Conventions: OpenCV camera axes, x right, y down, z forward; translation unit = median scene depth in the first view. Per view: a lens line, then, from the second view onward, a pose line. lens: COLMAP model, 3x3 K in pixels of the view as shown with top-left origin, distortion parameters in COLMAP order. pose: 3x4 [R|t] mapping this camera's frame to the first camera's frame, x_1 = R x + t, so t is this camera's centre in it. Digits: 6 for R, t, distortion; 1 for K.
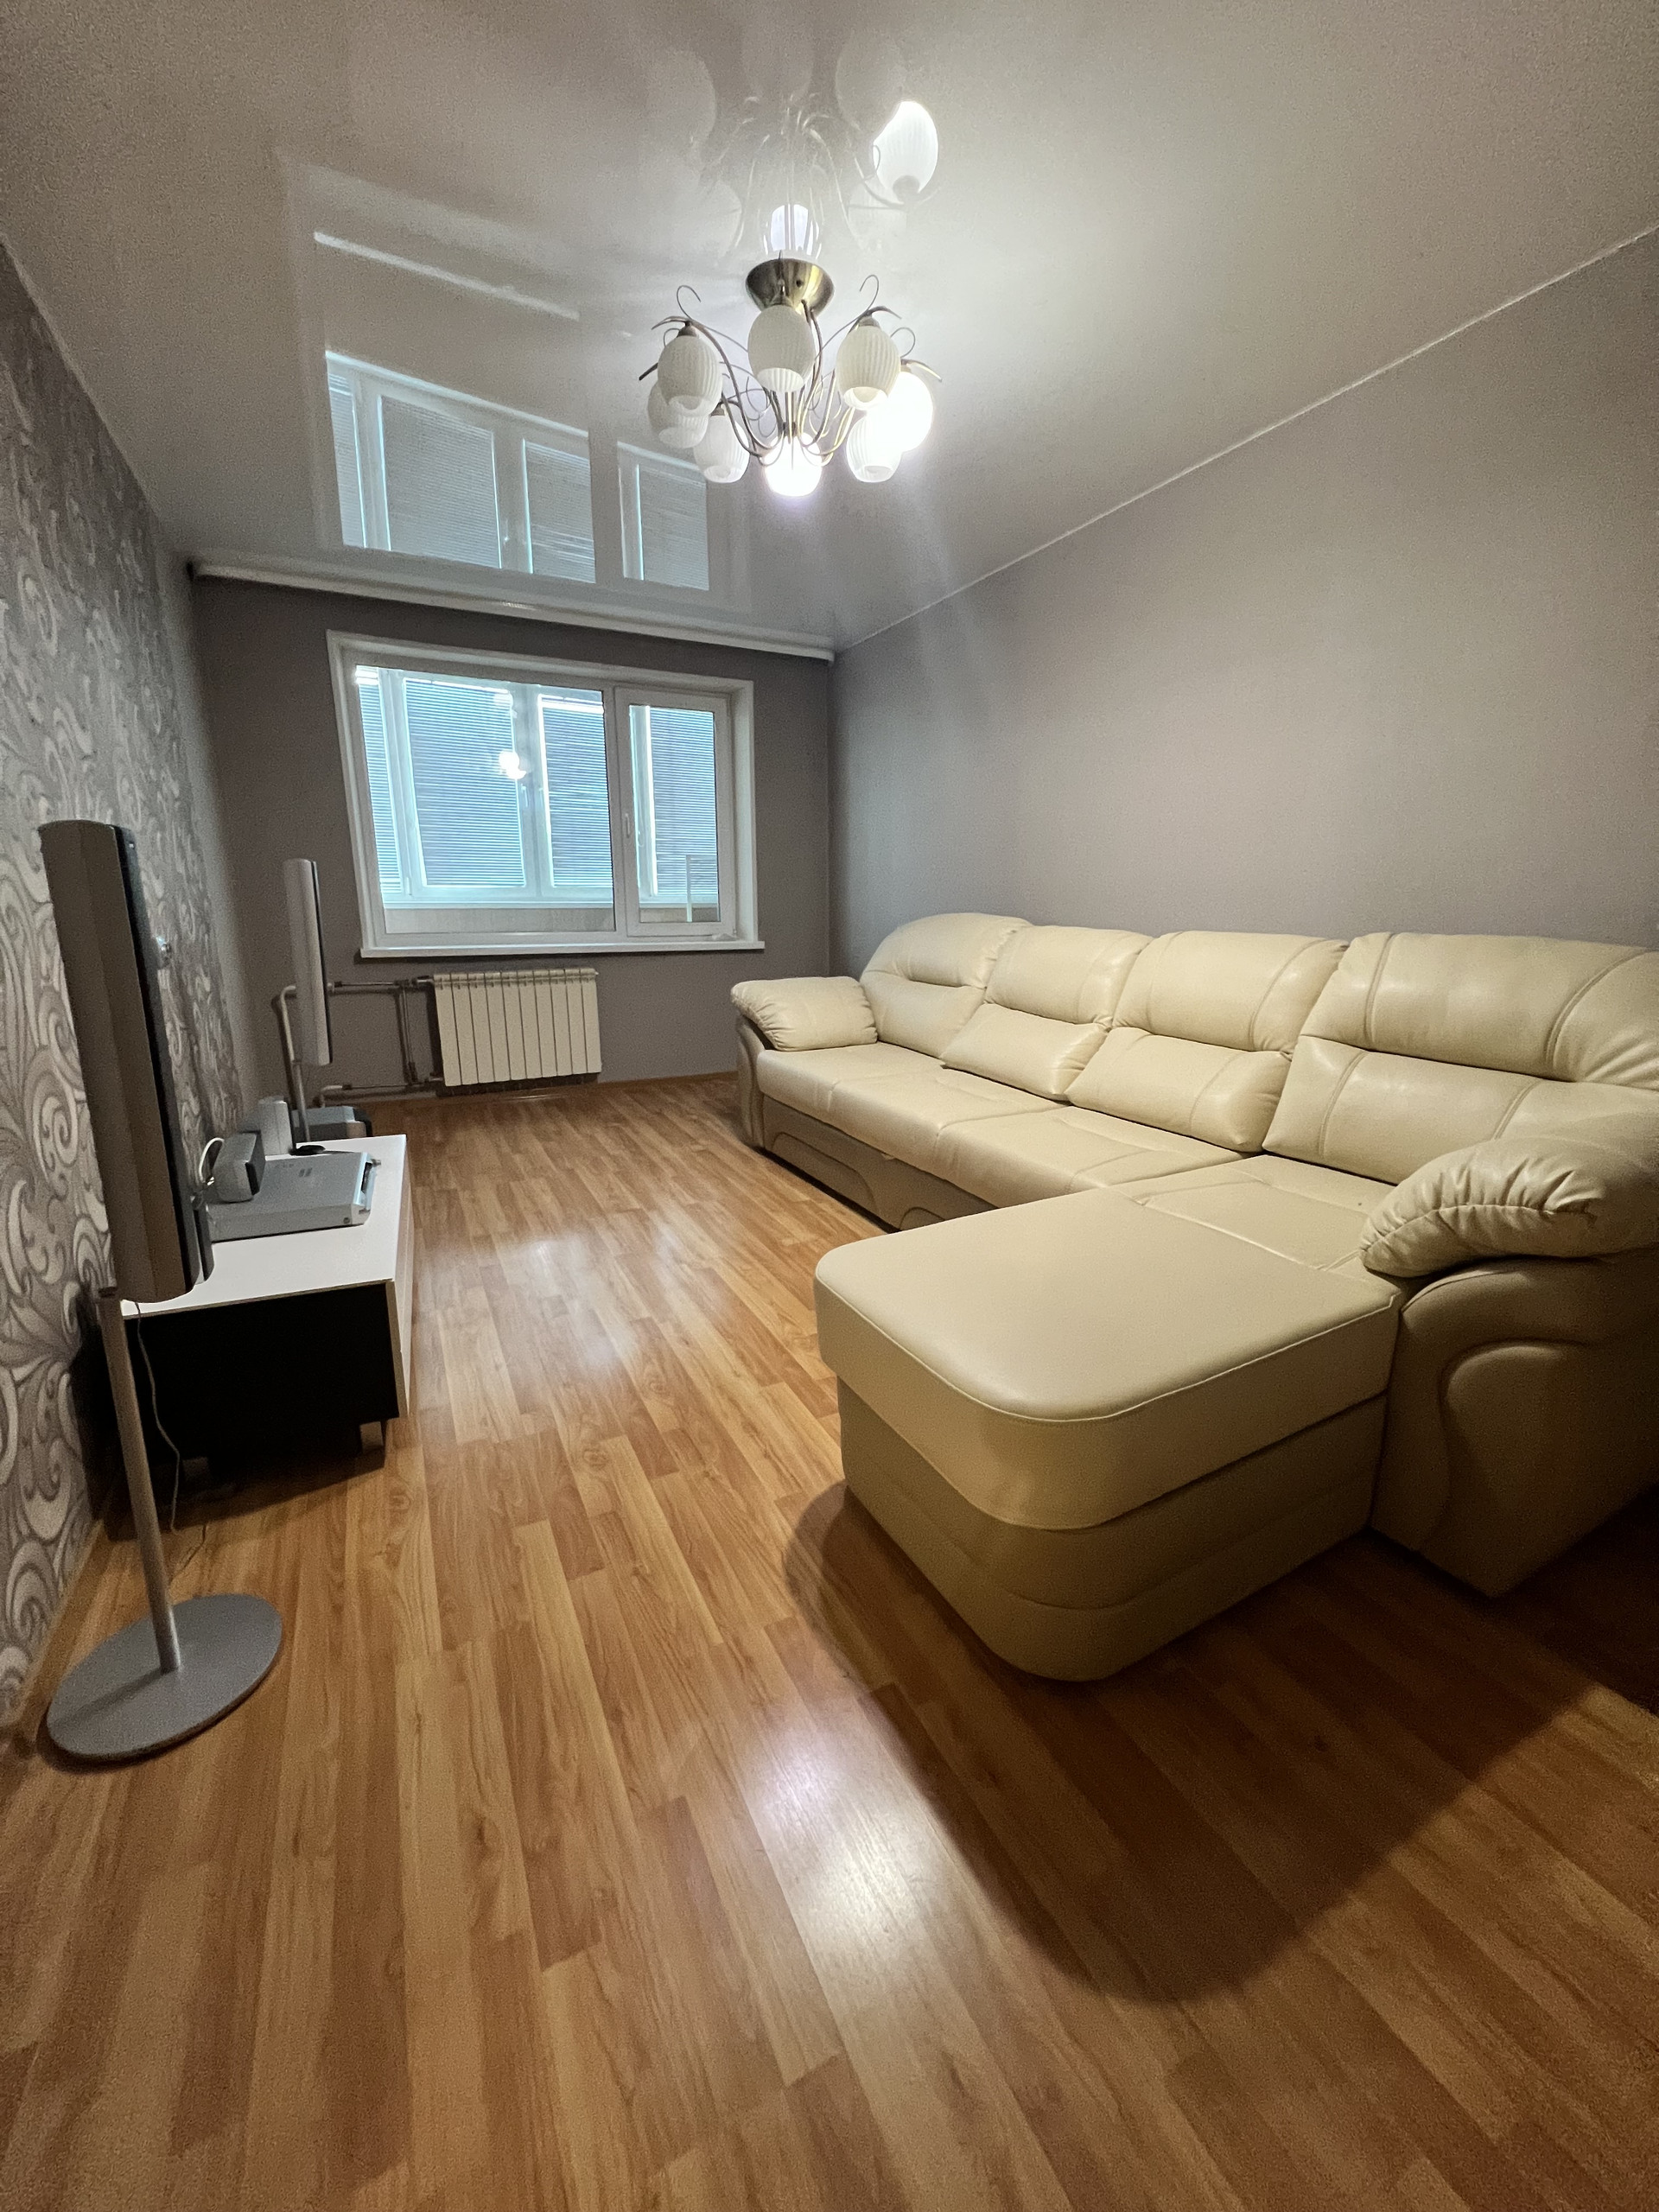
lens RADIAL K [[889.4, 0, 842.8], [0, 889.4, 1094.3], [0, 0, 1]] dist [-0.000795, -0.000201]
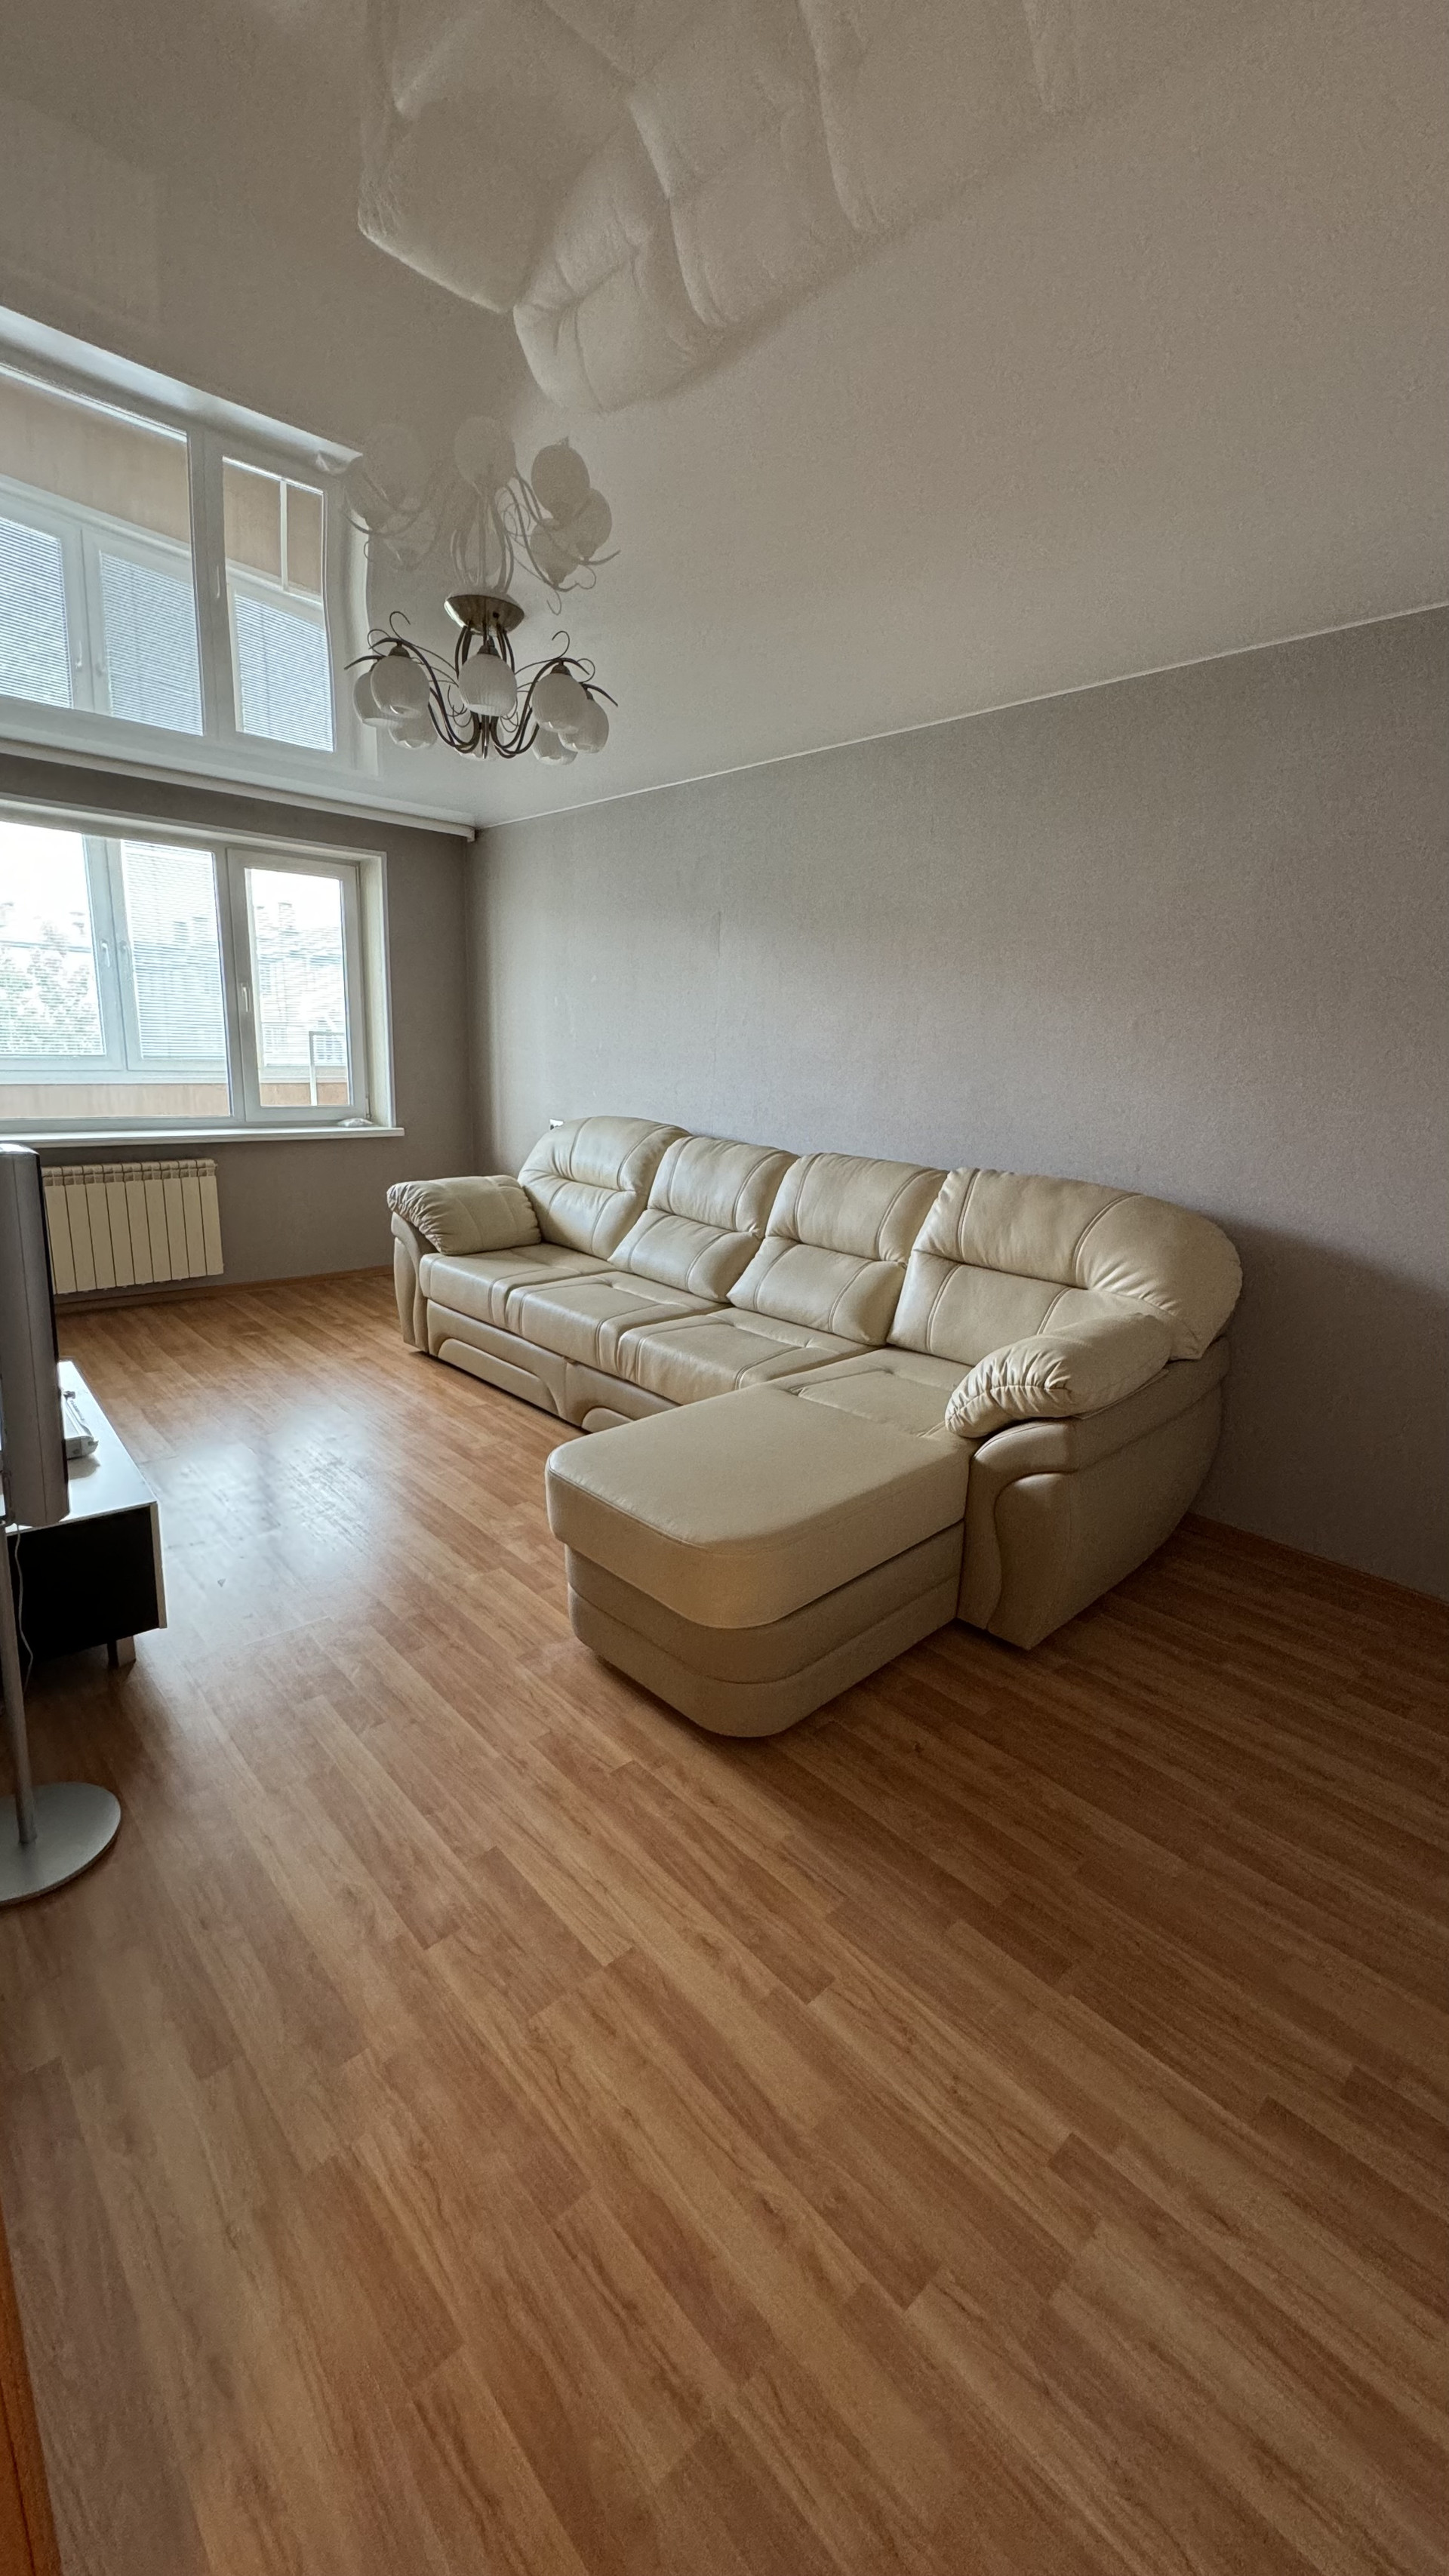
lens RADIAL K [[1032.4, 0, 727.1], [0, 1032.4, 1285.9], [0, 0, 1]] dist [-0.001771, -0.000247]
pose [[0.964063, -0.030044, 0.263971, -0.147618], [0.024205, 0.999386, 0.025344, -0.074264], [-0.264570, -0.018044, 0.964198, -0.404569]]
